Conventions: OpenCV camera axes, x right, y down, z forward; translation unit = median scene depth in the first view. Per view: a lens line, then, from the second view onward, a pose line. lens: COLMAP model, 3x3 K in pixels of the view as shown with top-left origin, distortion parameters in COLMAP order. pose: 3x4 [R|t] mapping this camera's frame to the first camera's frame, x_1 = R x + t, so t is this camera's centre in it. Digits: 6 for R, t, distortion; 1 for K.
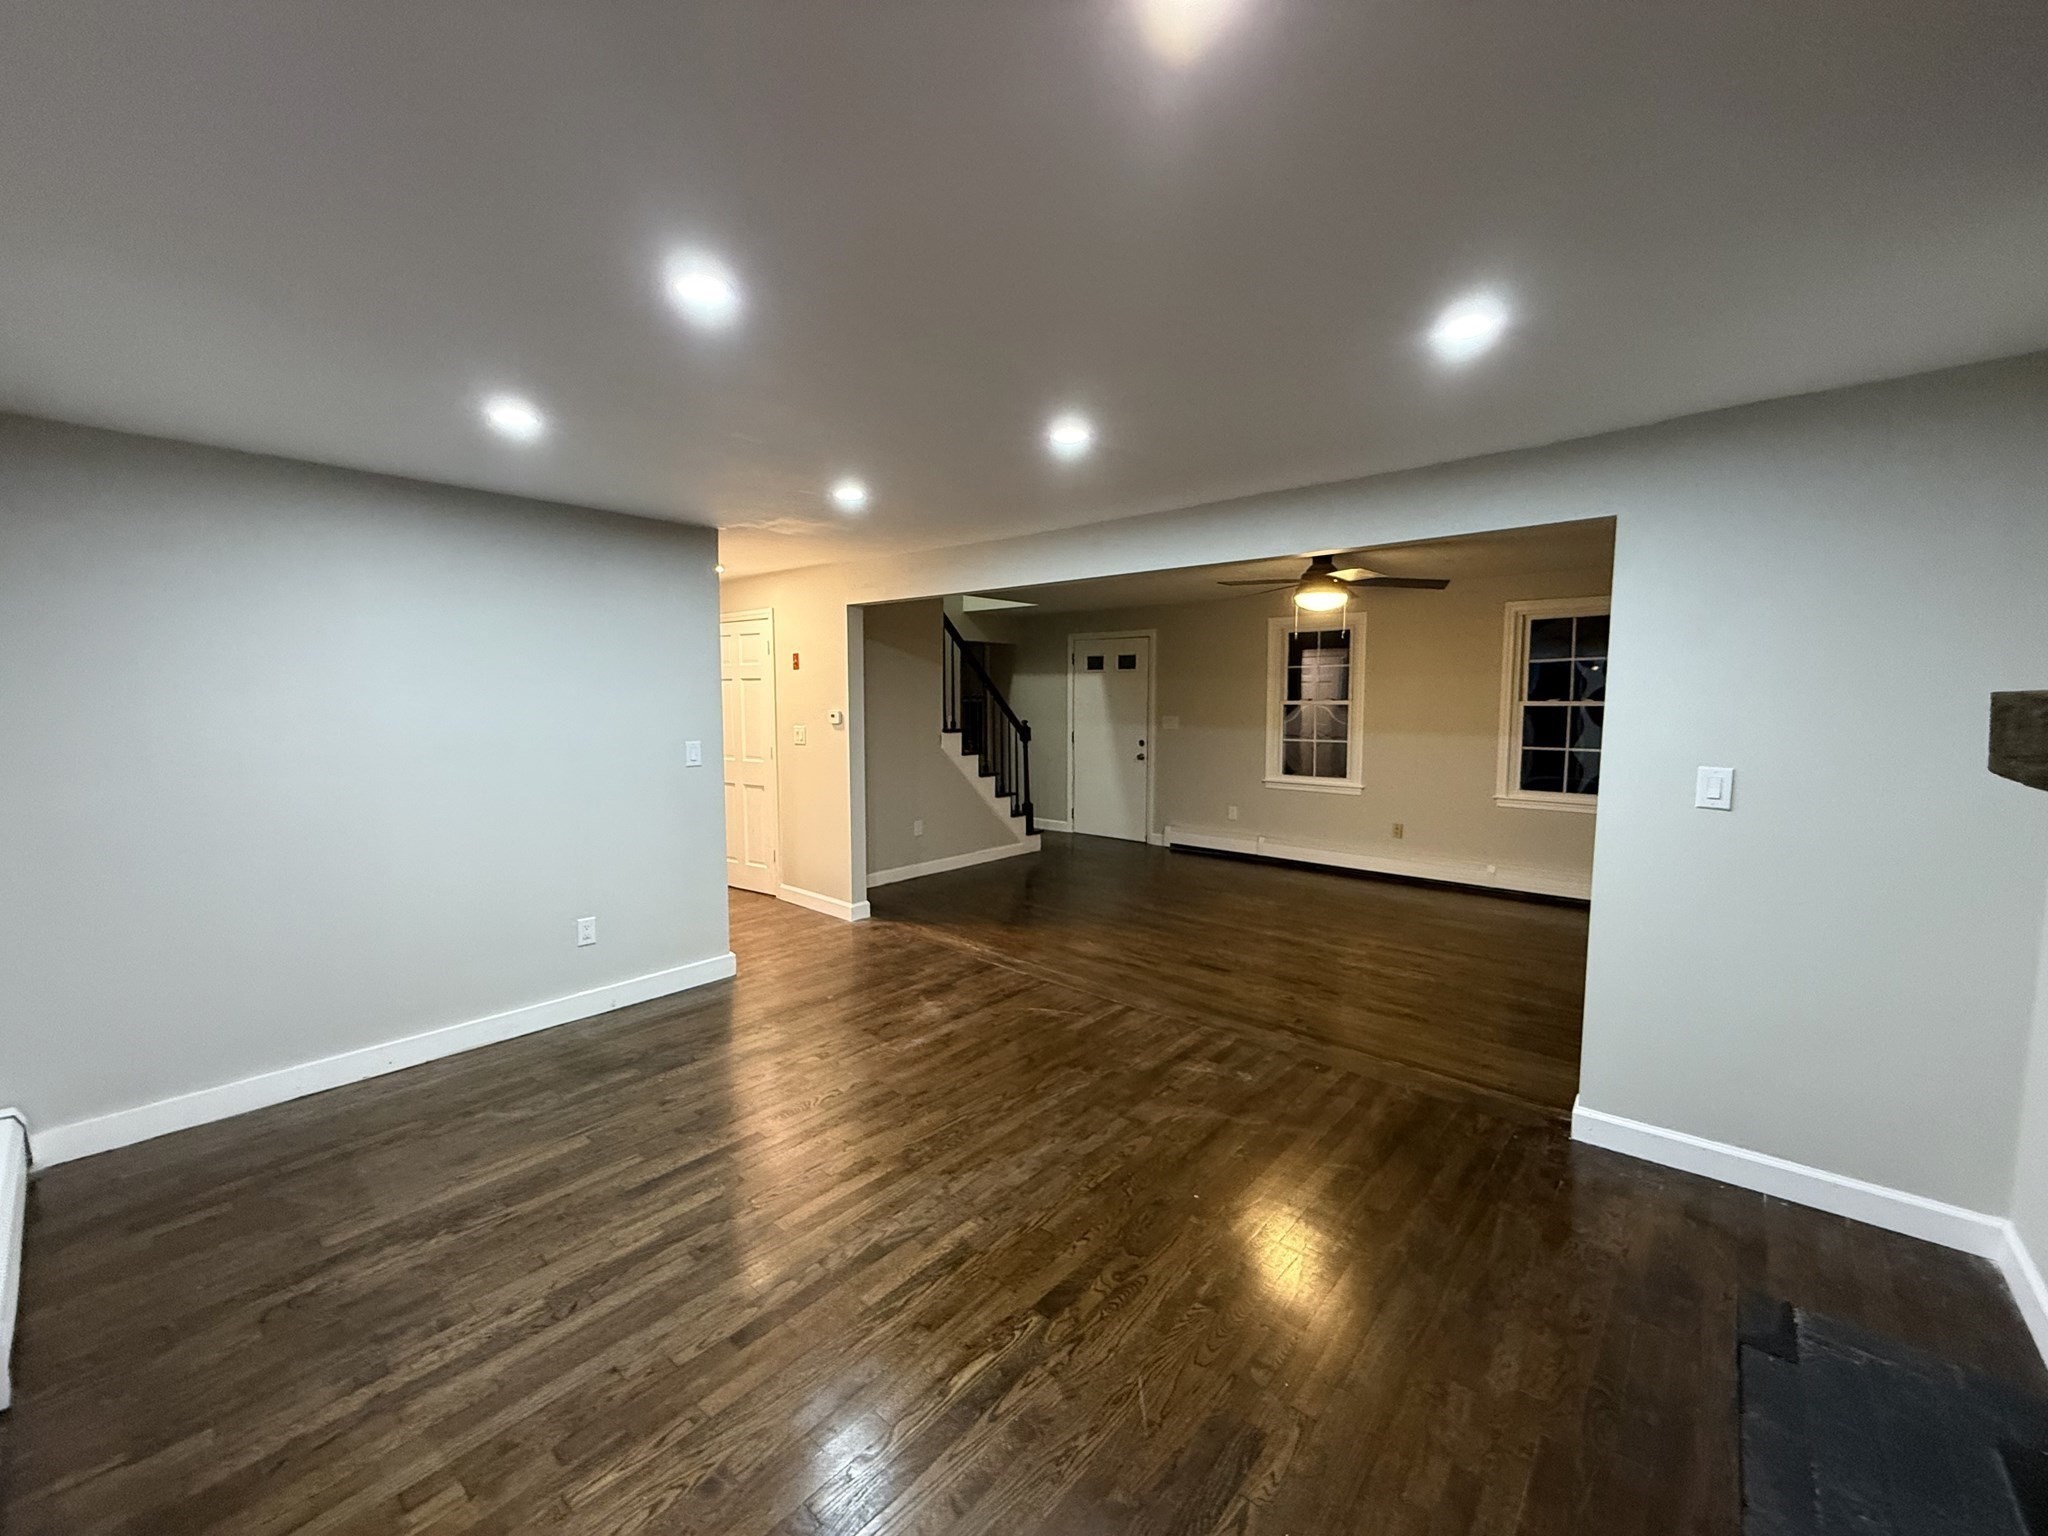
lens RADIAL K [[808.7, 0, 1024.0], [0, 808.7, 768.0], [0, 0, 1]] dist [-0.000759, -0.000097]
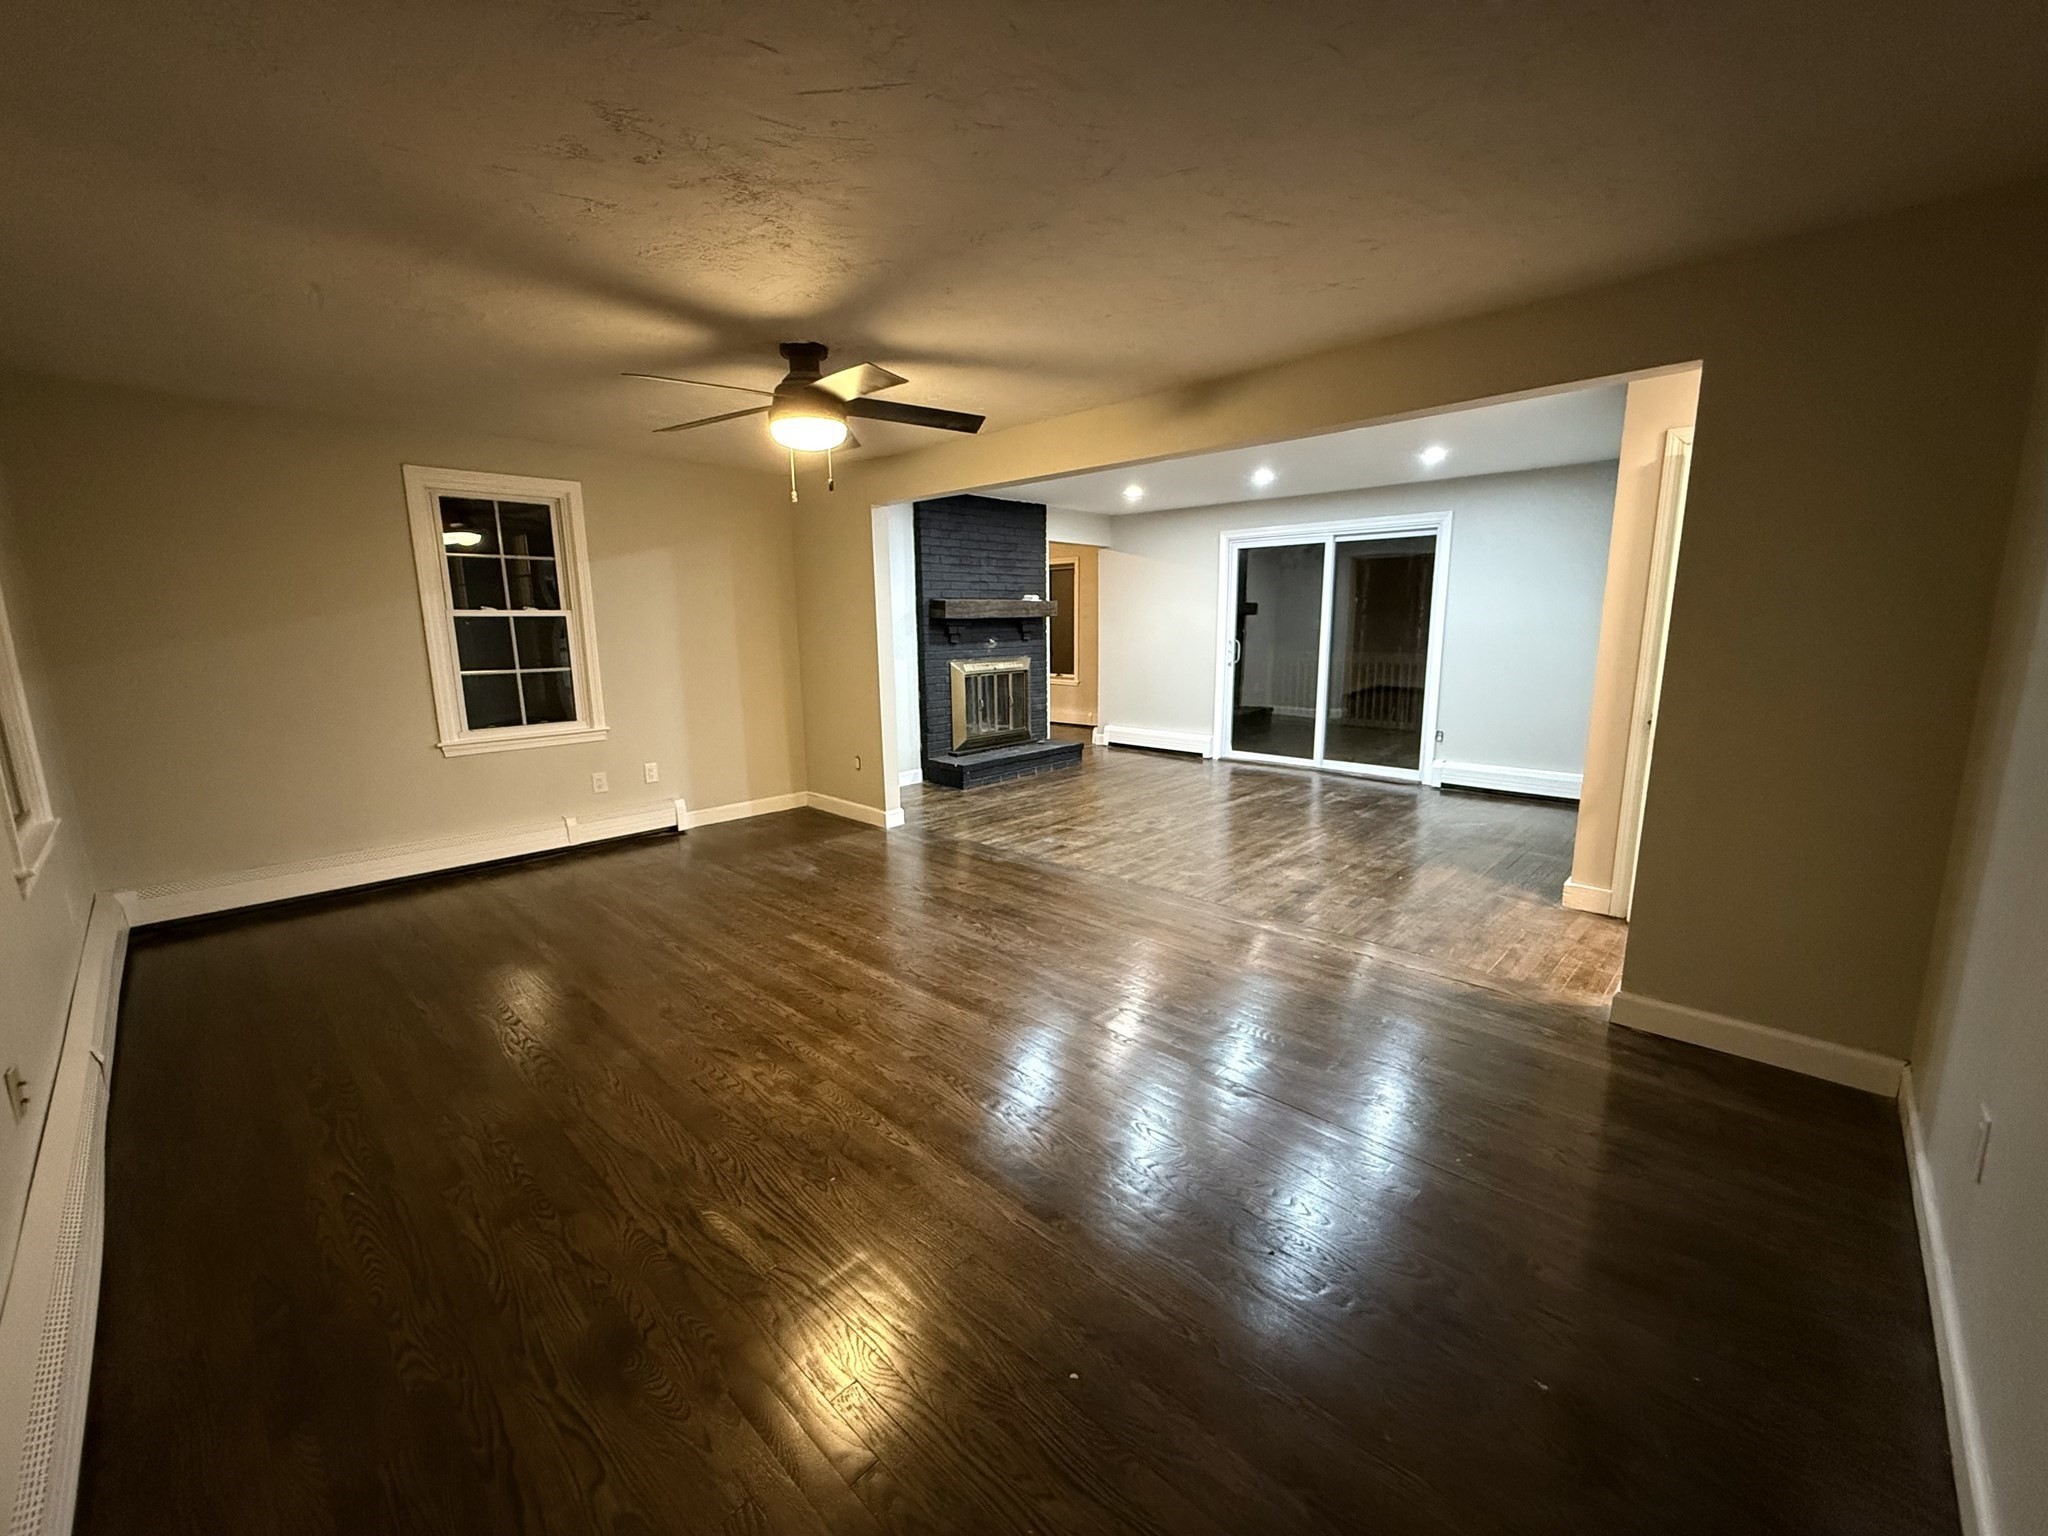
lens RADIAL K [[808.7, 0, 1024.0], [0, 808.7, 768.0], [0, 0, 1]] dist [-0.000759, -0.000097]
pose [[-0.998957, -0.003778, 0.045501, 0.233268], [0.008257, 0.965191, 0.261417, -0.154022], [-0.044904, 0.261521, -0.964153, 2.304785]]
